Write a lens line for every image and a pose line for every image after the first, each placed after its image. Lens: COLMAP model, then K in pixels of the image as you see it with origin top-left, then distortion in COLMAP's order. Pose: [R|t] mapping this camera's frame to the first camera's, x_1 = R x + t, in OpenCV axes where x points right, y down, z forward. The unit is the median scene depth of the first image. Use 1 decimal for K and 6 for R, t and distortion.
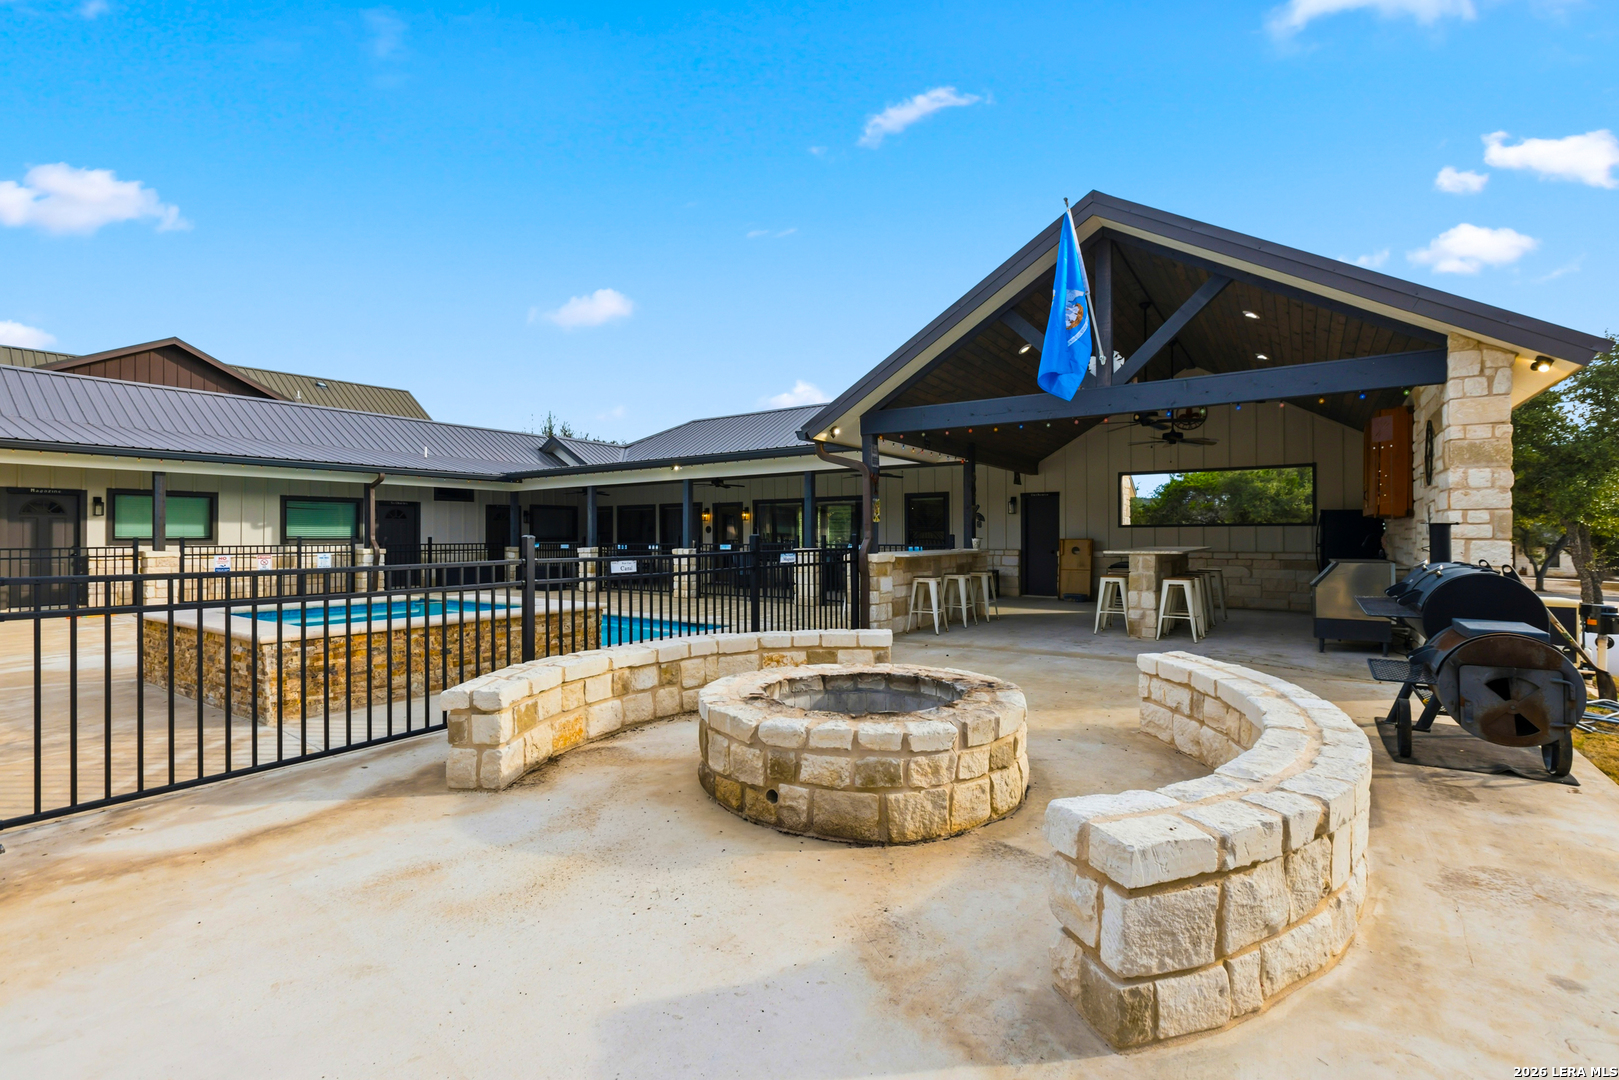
lens RADIAL K [[734.3, 0, 813.5], [0, 734.3, 536.6], [0, 0, 1]] dist [0.011535, -0.000274]
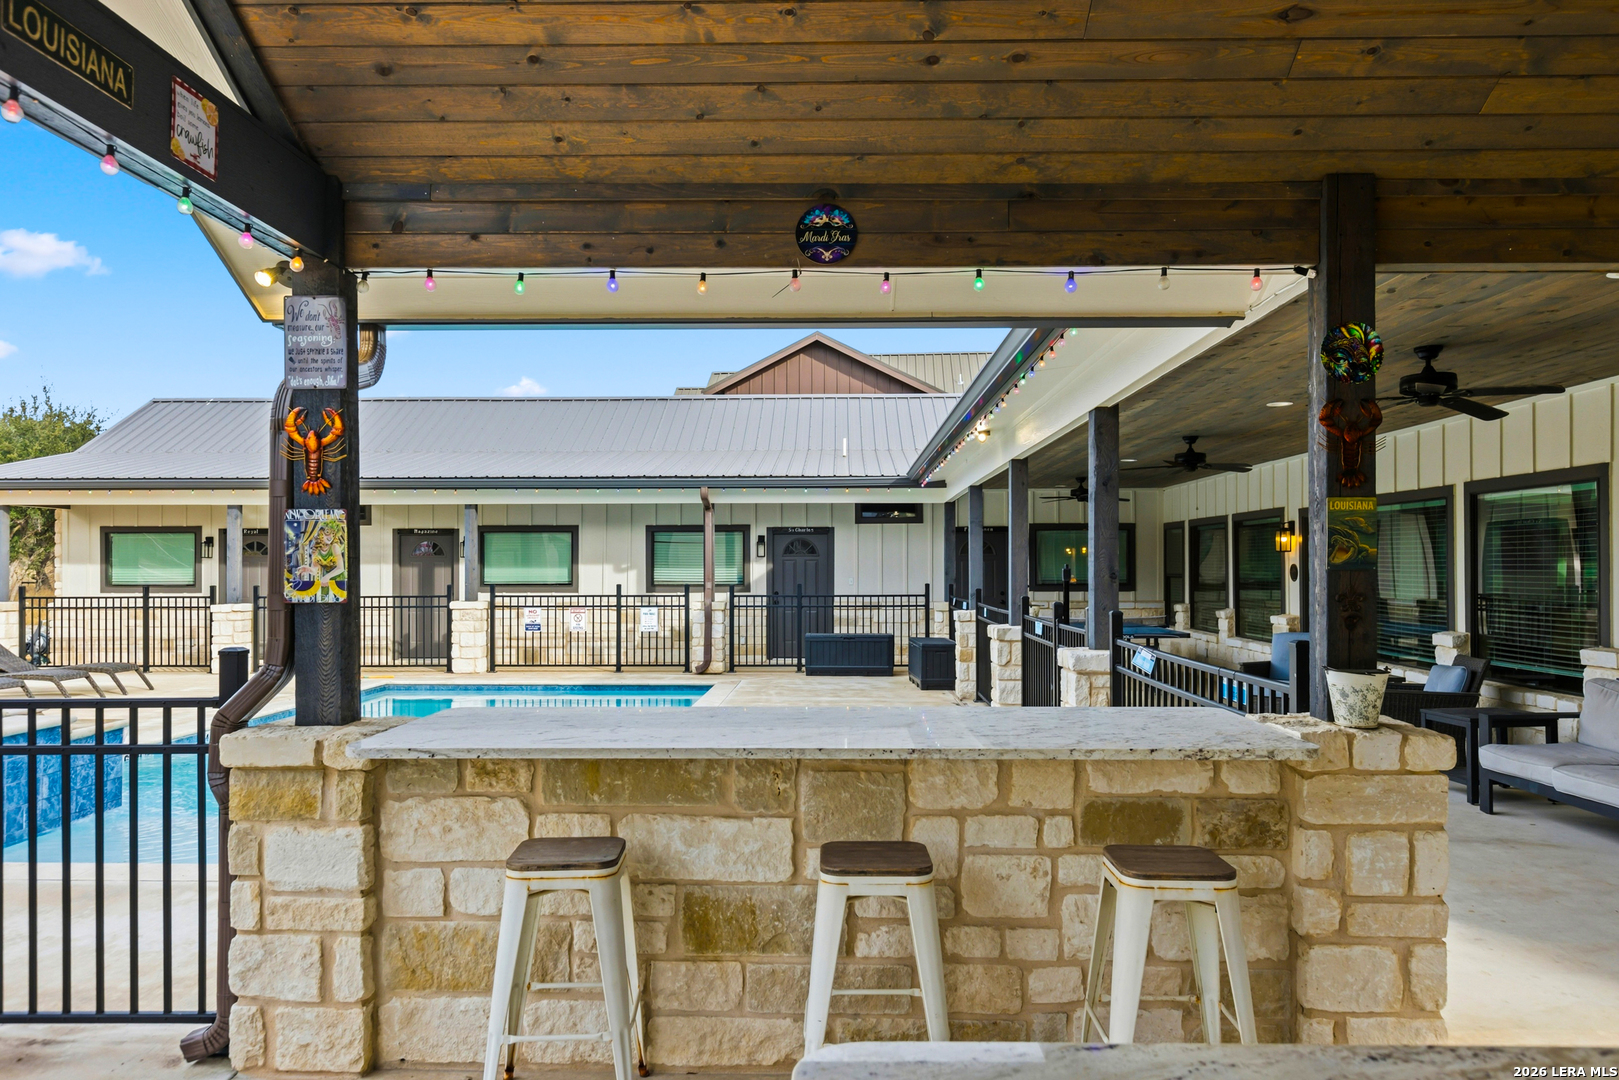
lens RADIAL K [[1173.6, 0, 810.2], [0, 1173.6, 550.3], [0, 0, 1]] dist [-0.002291, 0.000063]
pose [[0.545317, -0.021107, -0.837964, 0.337487], [-0.000693, 0.999671, -0.025631, -0.002439], [0.838230, 0.014557, 0.545123, 0.537218]]
